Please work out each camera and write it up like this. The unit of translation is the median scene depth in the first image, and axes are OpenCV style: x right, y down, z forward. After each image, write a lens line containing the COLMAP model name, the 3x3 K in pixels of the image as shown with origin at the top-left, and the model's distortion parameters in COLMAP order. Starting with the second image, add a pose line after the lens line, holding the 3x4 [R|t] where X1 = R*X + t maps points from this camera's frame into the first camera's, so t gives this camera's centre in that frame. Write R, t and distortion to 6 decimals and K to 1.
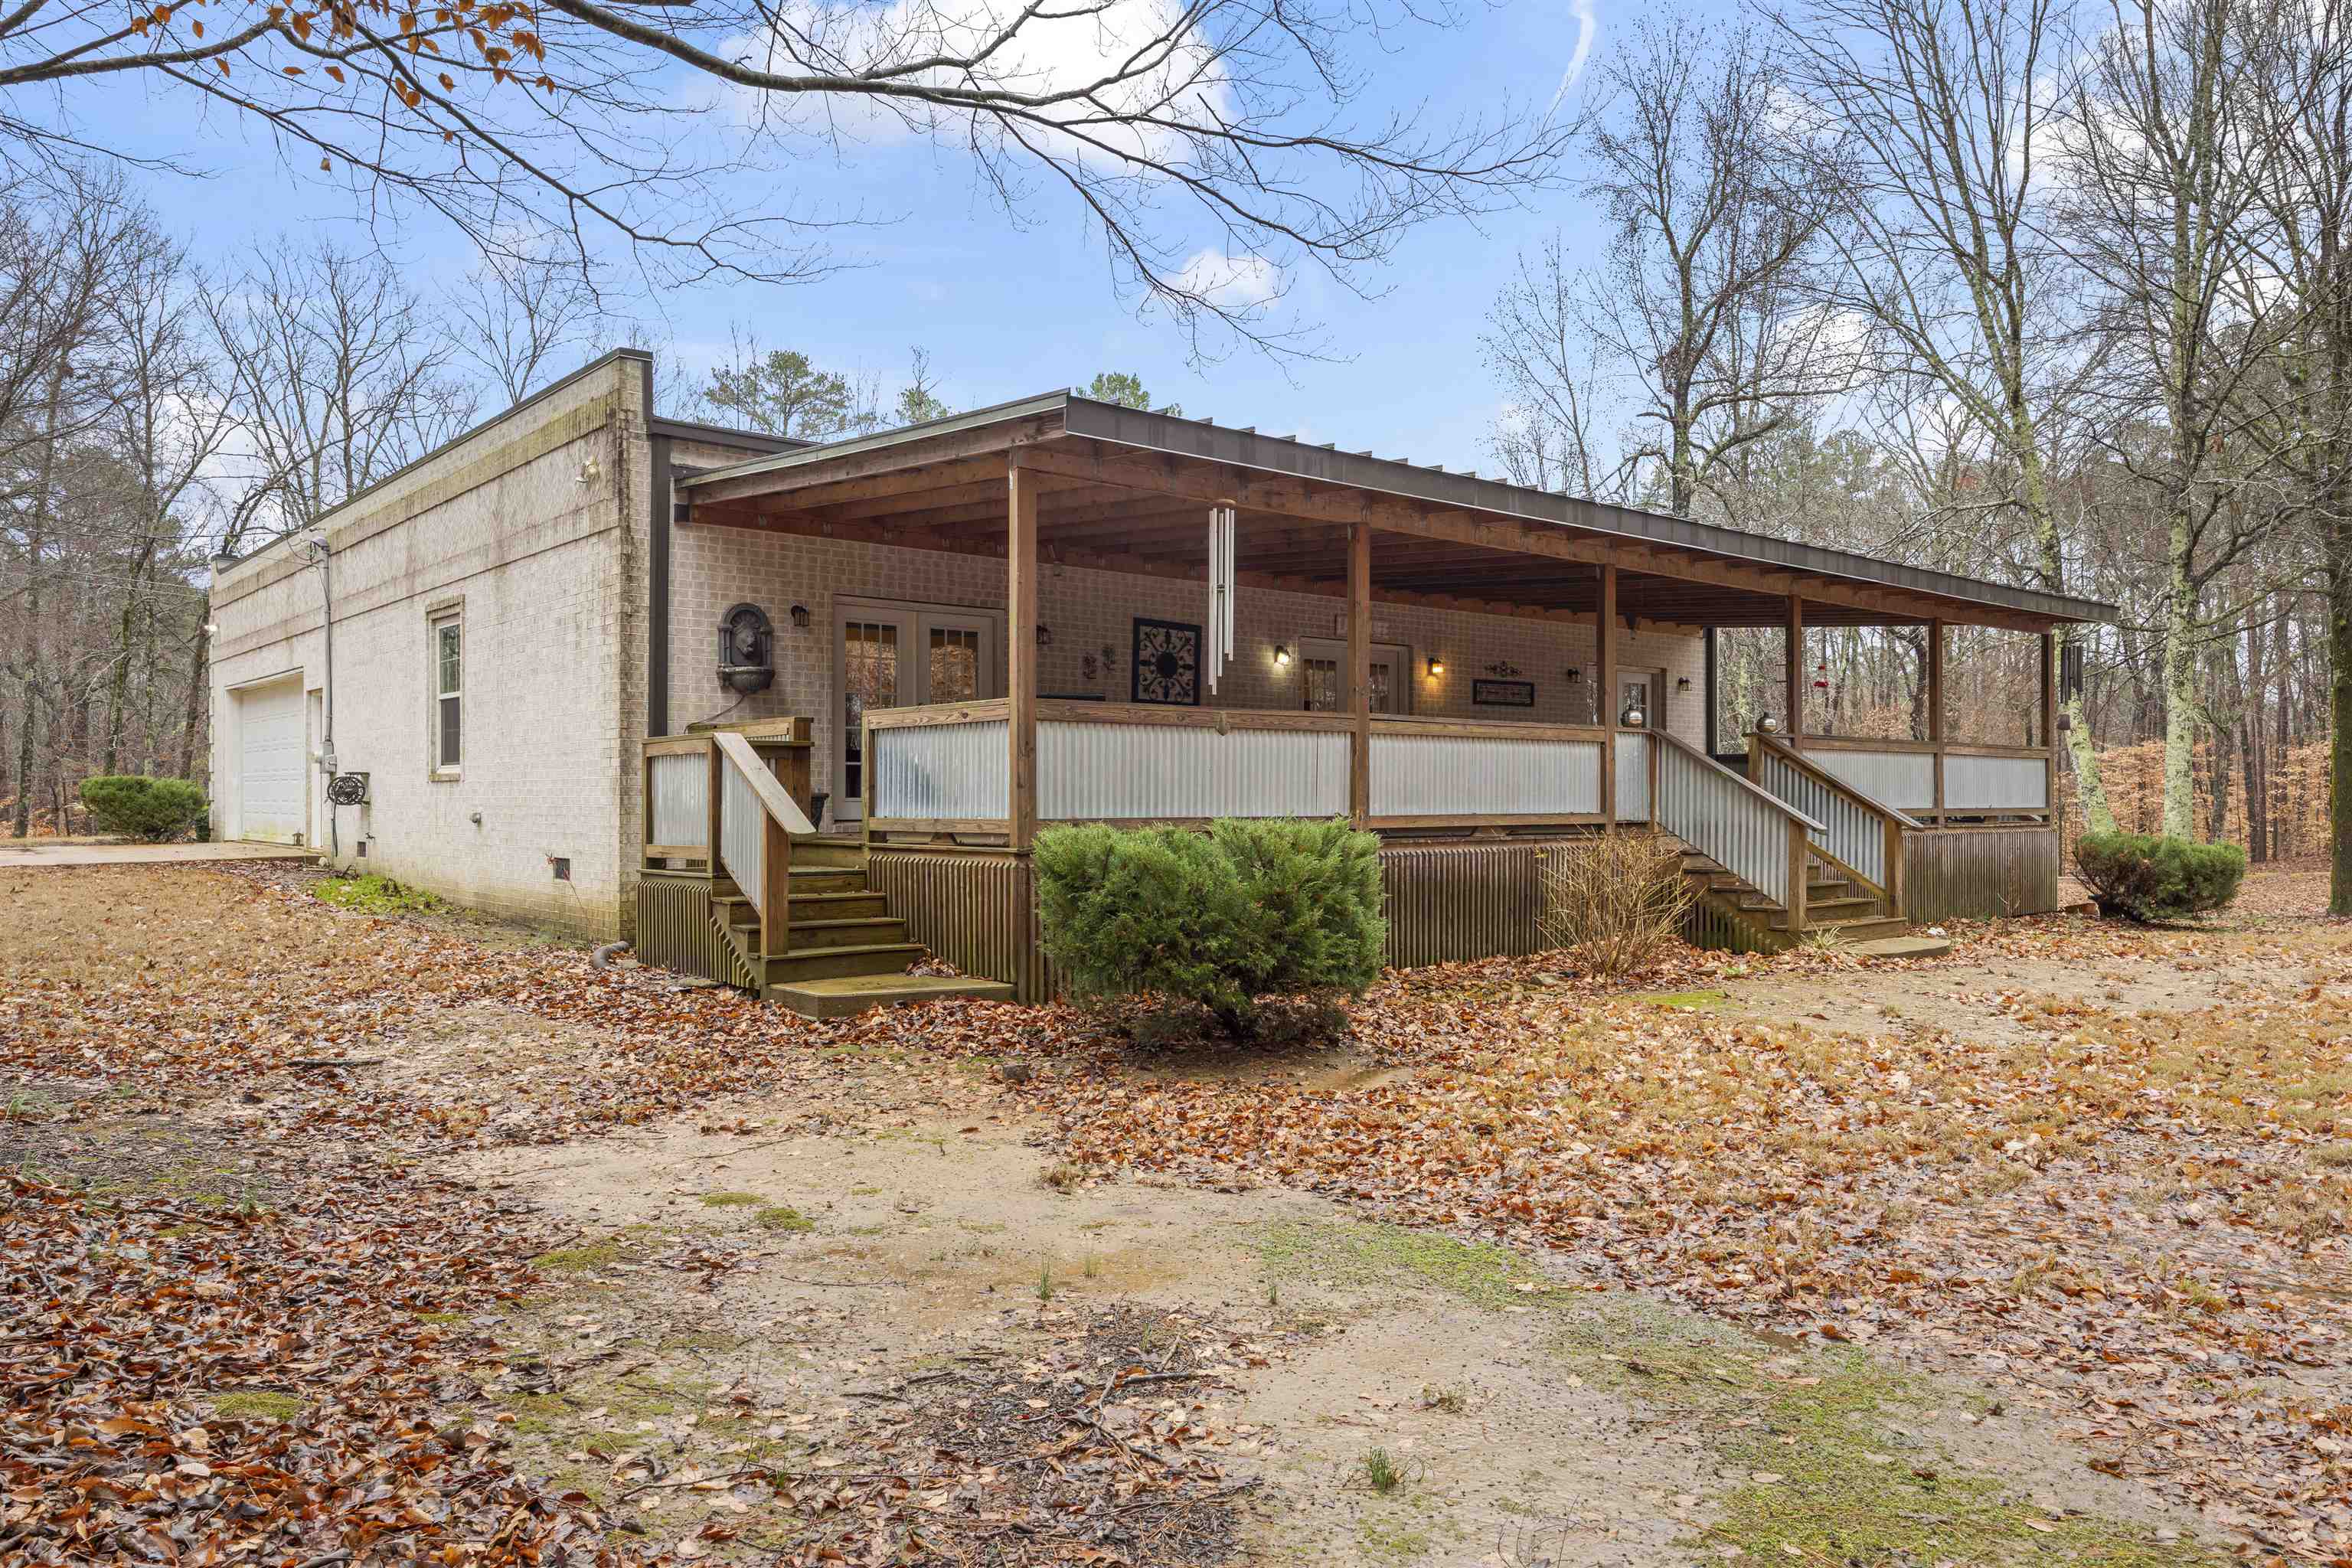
lens RADIAL K [[1605.3, 0, 1176.0], [0, 1605.3, 784.0], [0, 0, 1]] dist [-0.000716, -0.000010]
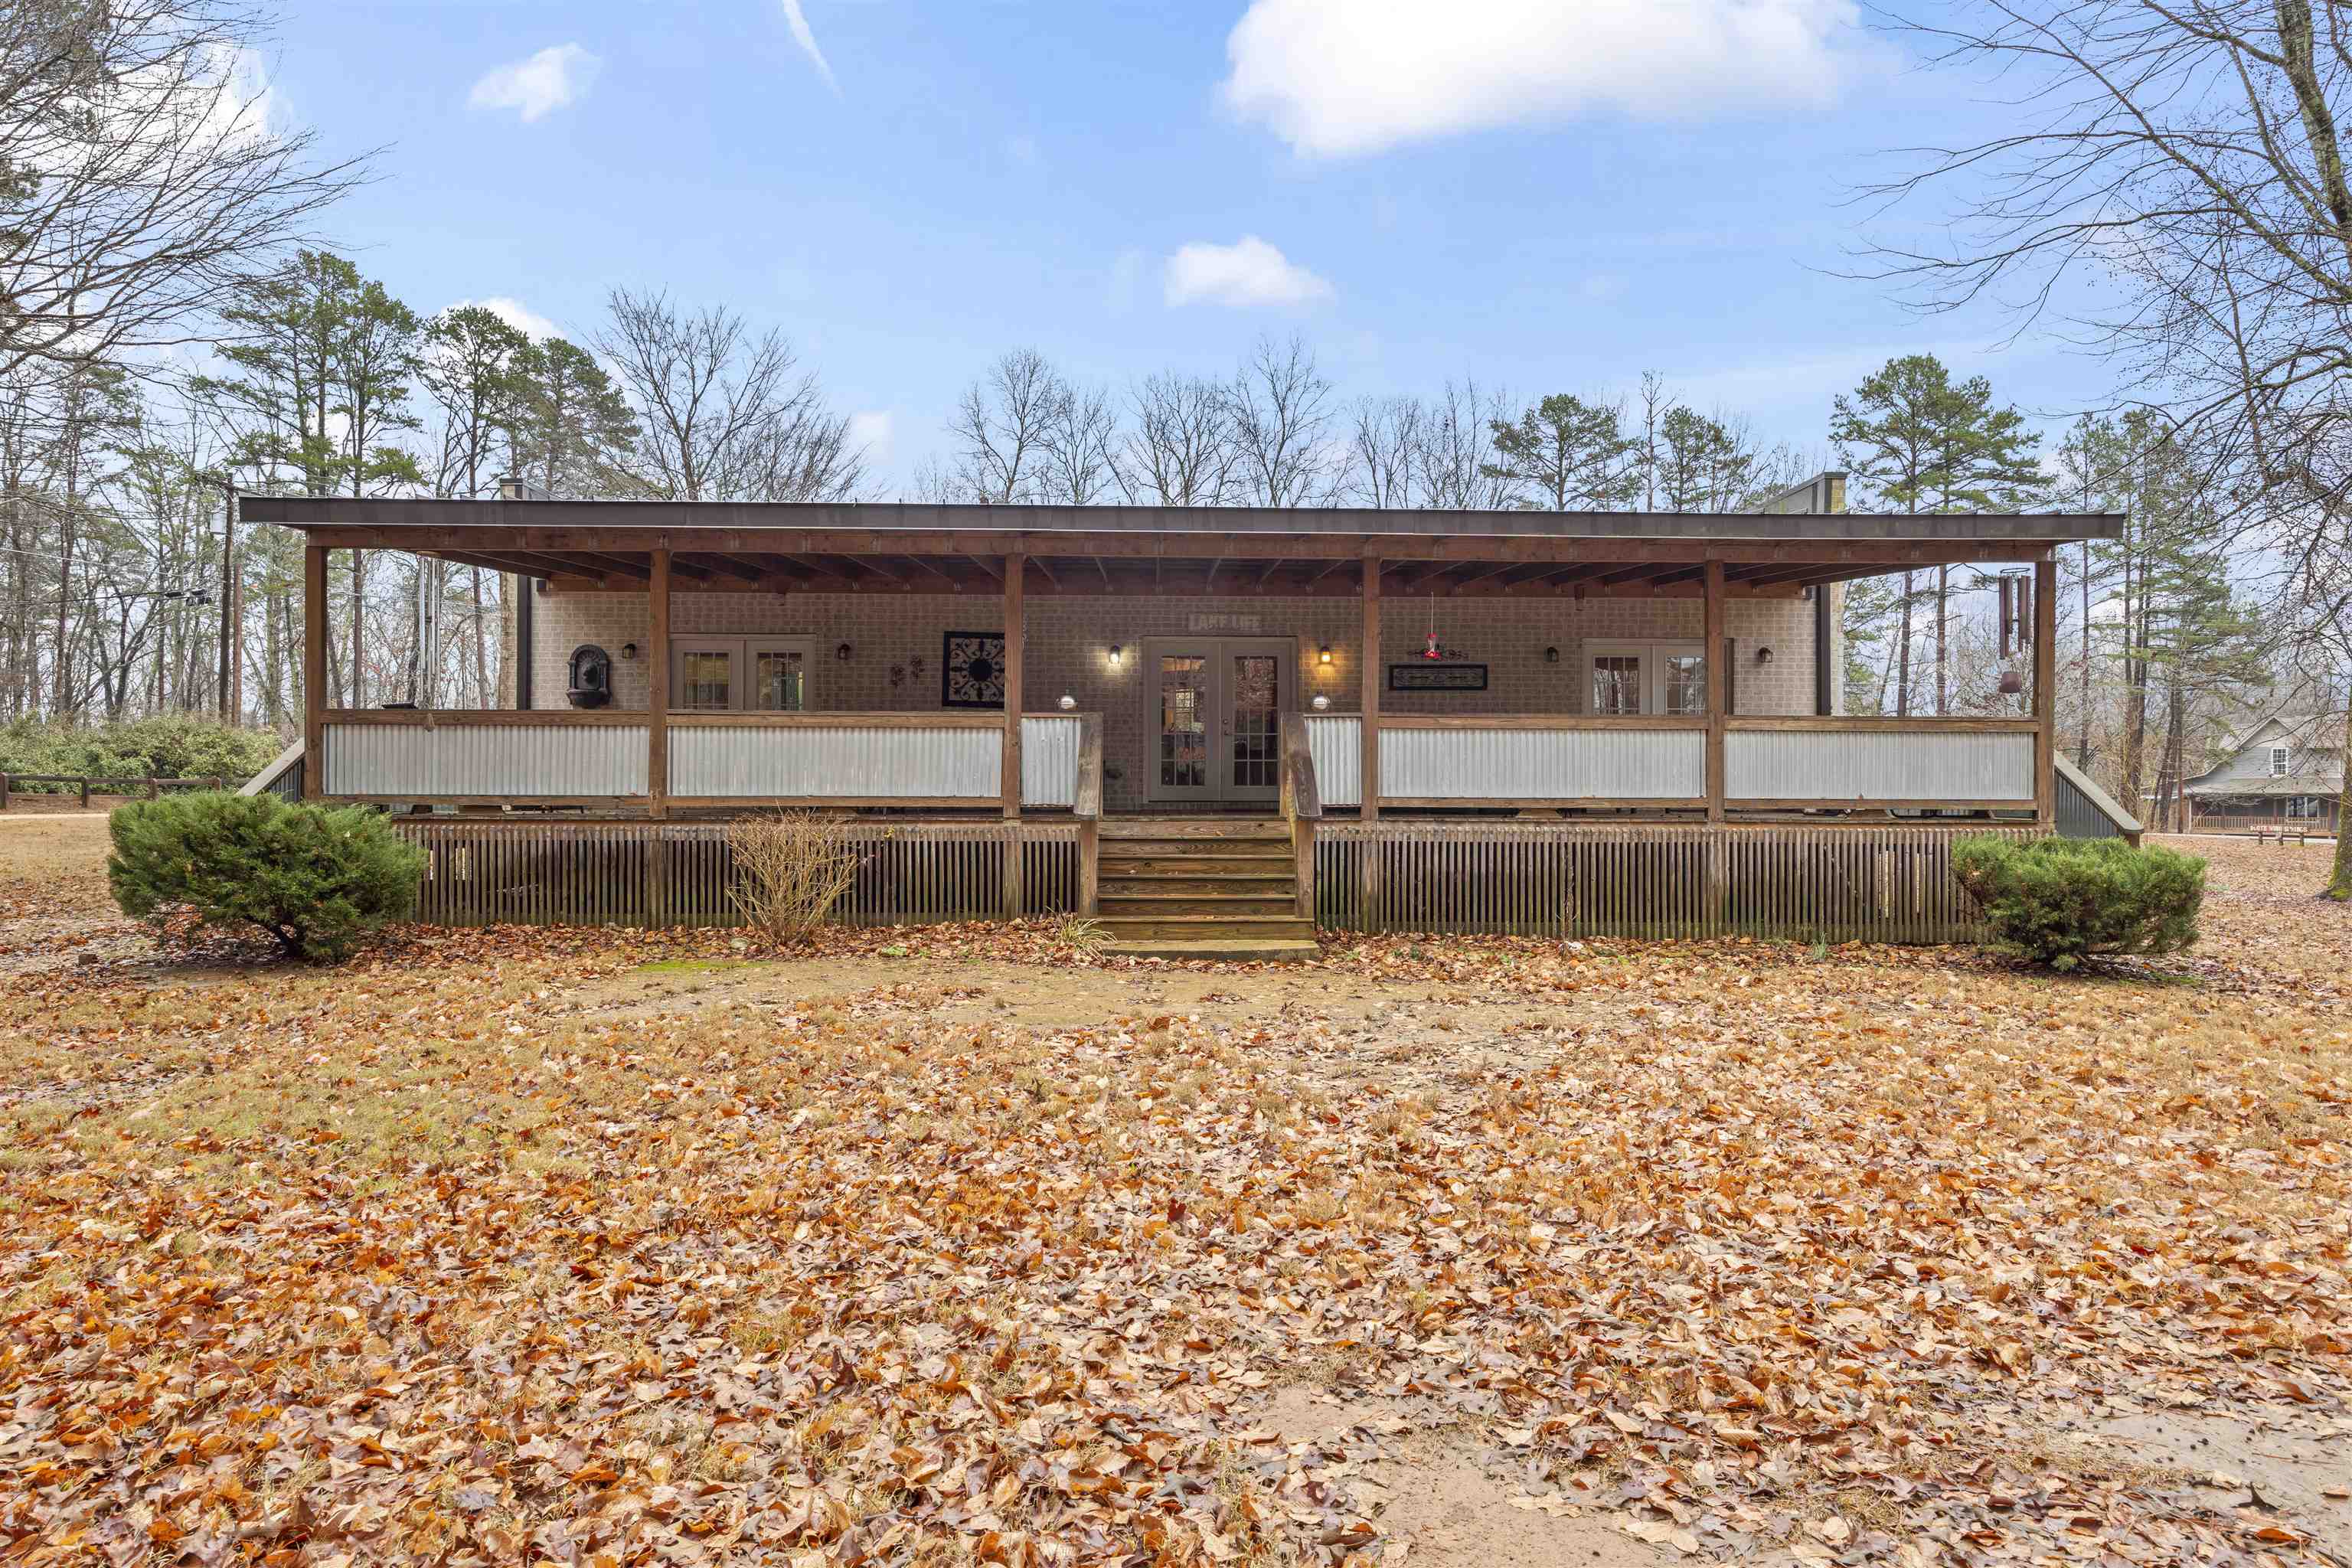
lens RADIAL K [[1397.3, 0, 1176.0], [0, 1397.3, 784.0], [0, 0, 1]] dist [-0.017942, -0.000099]
pose [[0.774910, 0.002070, -0.632068, 0.757891], [0.000803, 0.999991, 0.004258, 0.004951], [0.632071, -0.003807, 0.774901, 0.305161]]
